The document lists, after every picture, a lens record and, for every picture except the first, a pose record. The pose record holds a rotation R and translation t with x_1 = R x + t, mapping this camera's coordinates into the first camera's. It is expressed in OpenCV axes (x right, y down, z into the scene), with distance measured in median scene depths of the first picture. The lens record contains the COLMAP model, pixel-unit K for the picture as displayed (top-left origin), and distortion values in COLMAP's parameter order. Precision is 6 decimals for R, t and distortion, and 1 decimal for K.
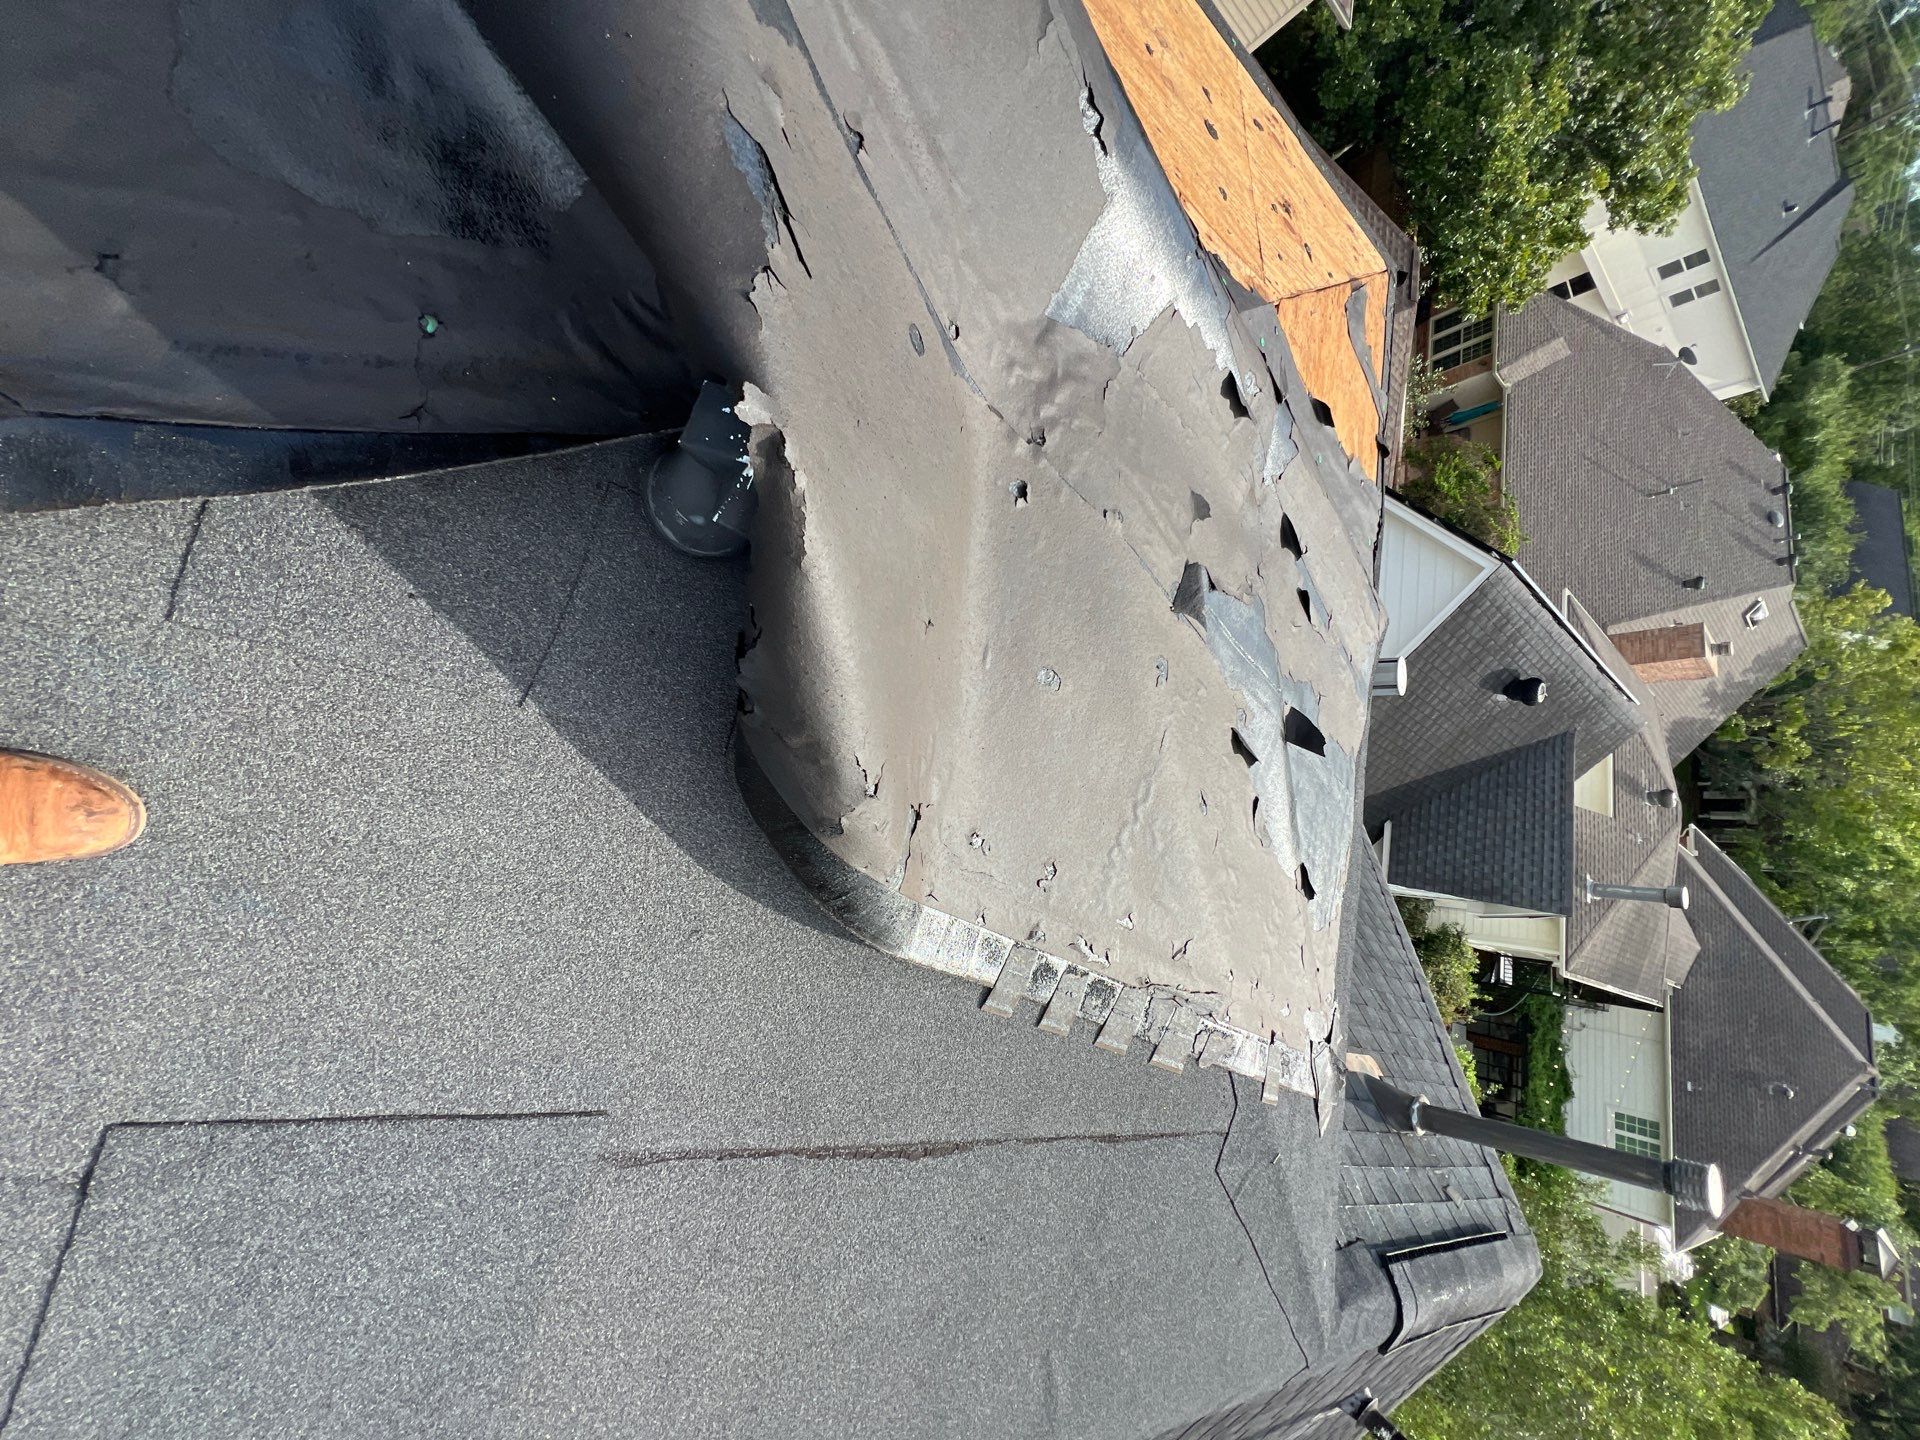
lens RADIAL K [[769.9, 0, 959.6], [0, 769.9, 725.3], [0, 0, 1]] dist [-0.003208, 0.000886]
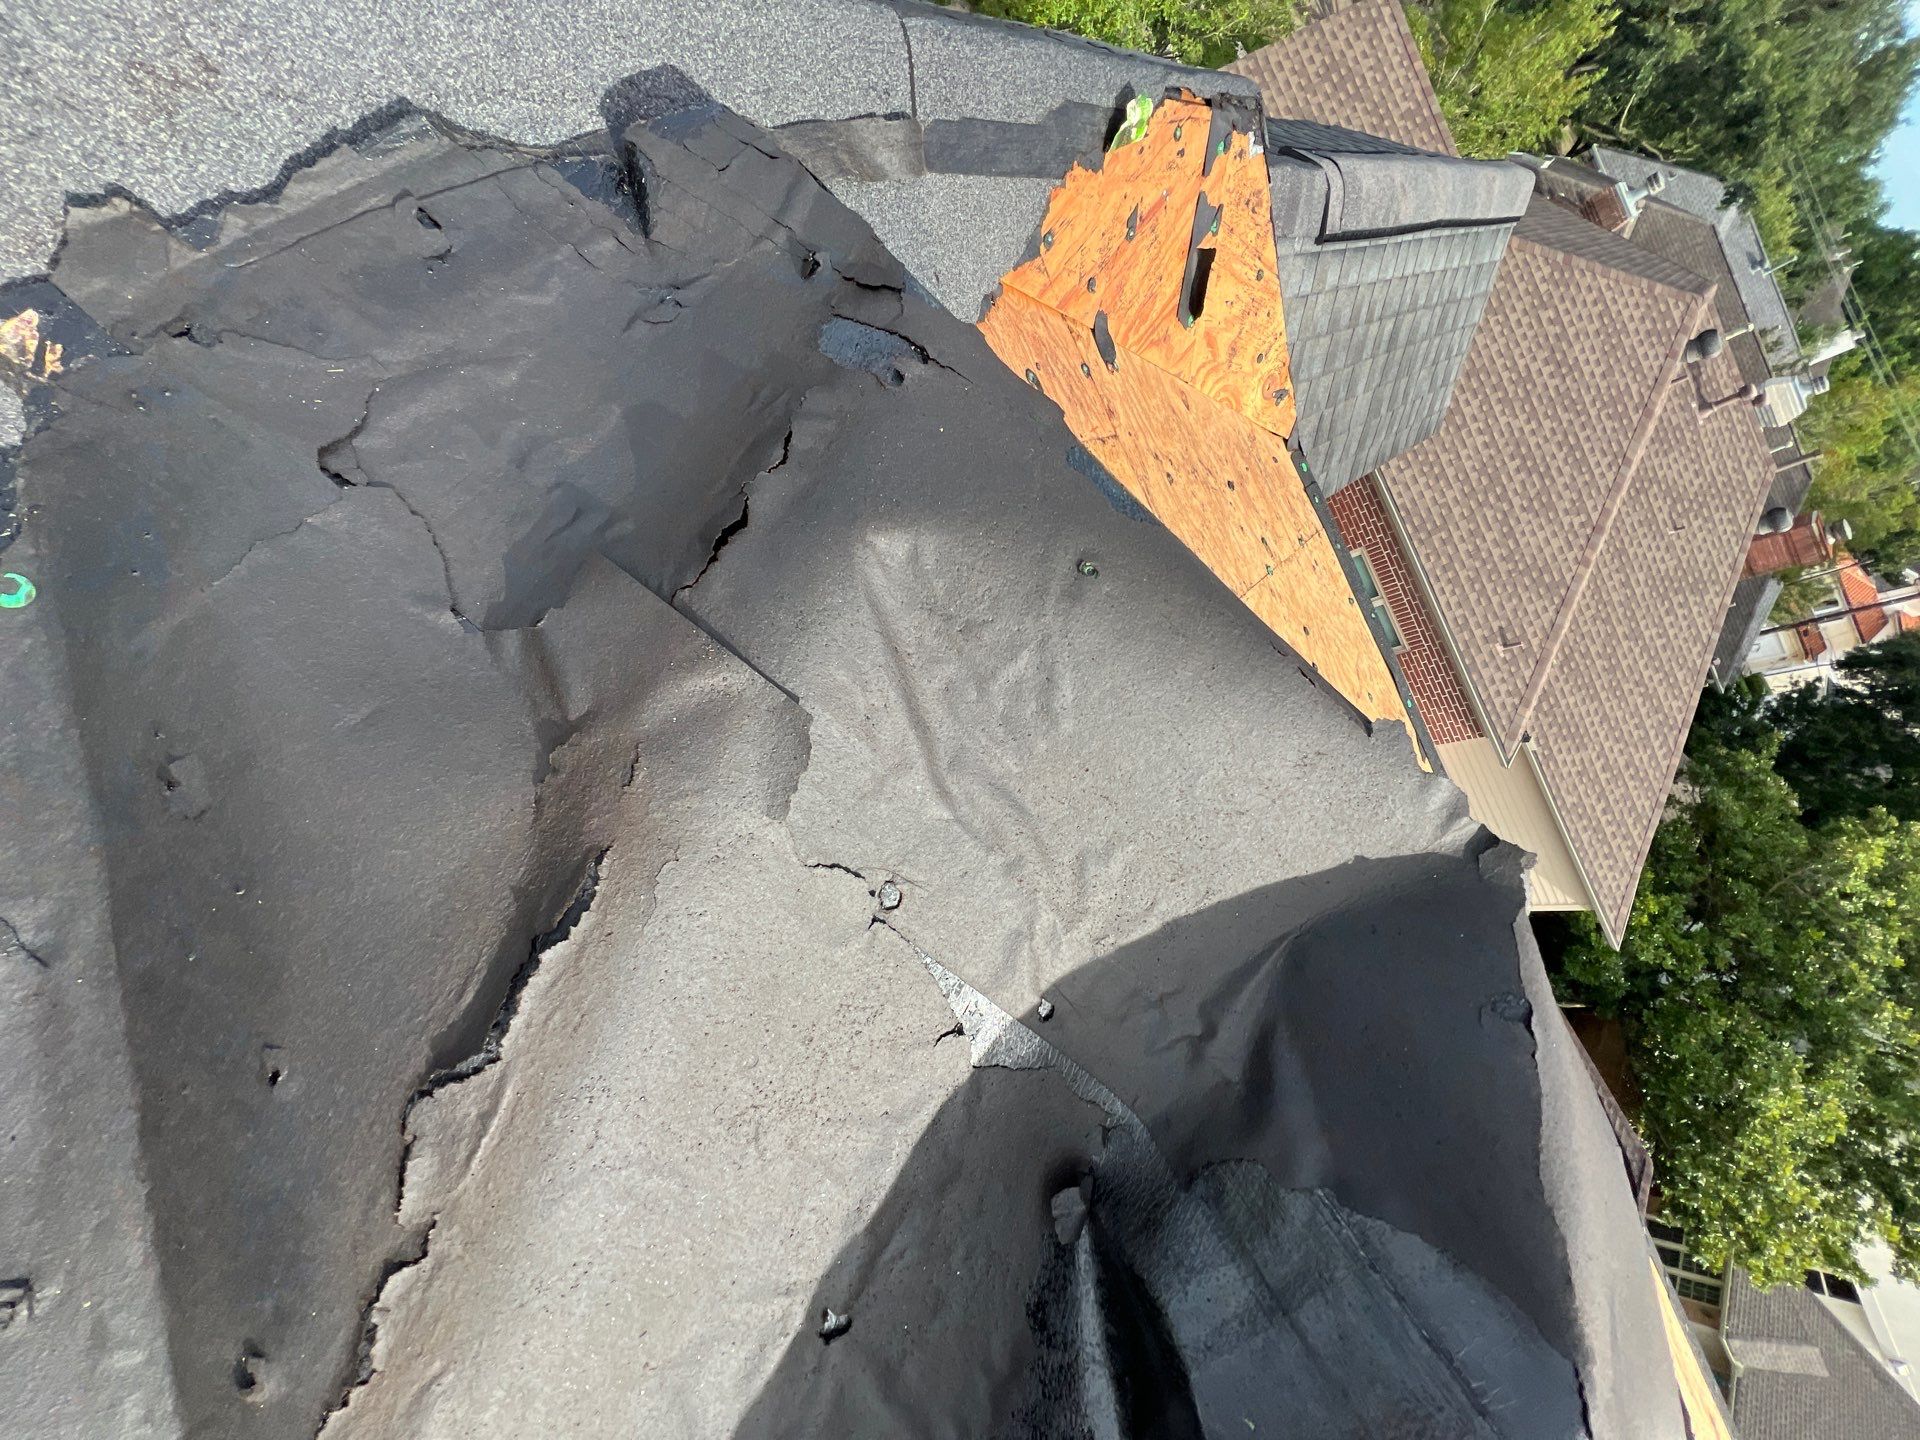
lens RADIAL K [[769.9, 0, 958.1], [0, 769.9, 724.8], [0, 0, 1]] dist [-0.003208, 0.000886]
pose [[0.824681, 0.478135, -0.302141, -0.055370], [-0.564654, 0.665118, -0.488655, -0.055702], [-0.032683, 0.573590, 0.818491, -0.017592]]
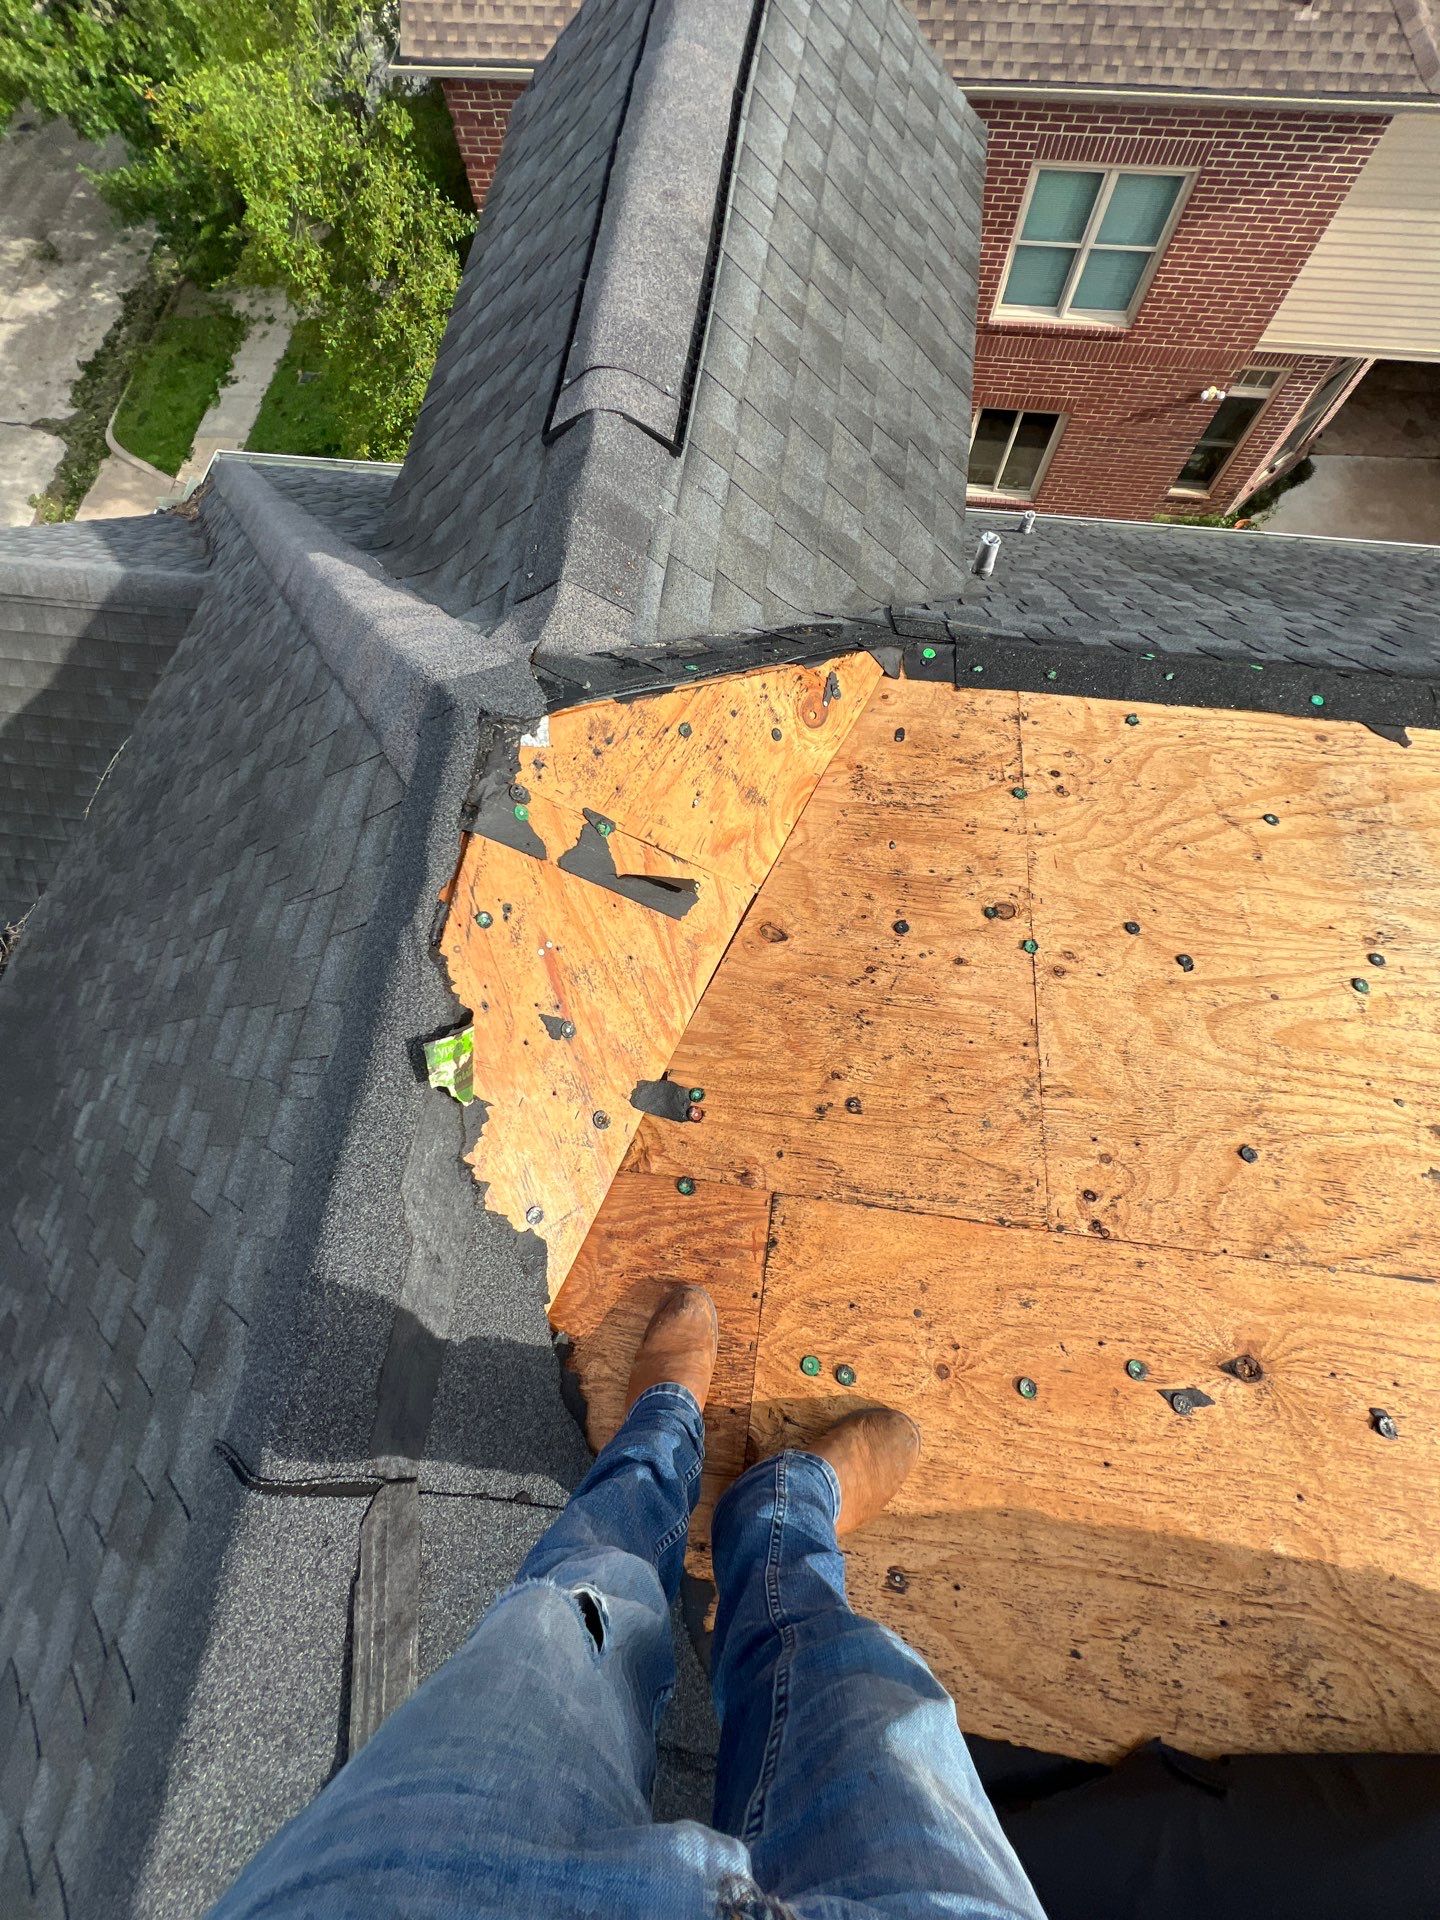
lens RADIAL K [[769.9, 0, 724.3], [0, 769.9, 956.4], [0, 0, 1]] dist [-0.003208, 0.000886]
pose [[0.768005, -0.263437, -0.583754, -0.038809], [0.161534, 0.961694, -0.221475, -0.144864], [0.619738, 0.075798, 0.781140, -0.024191]]
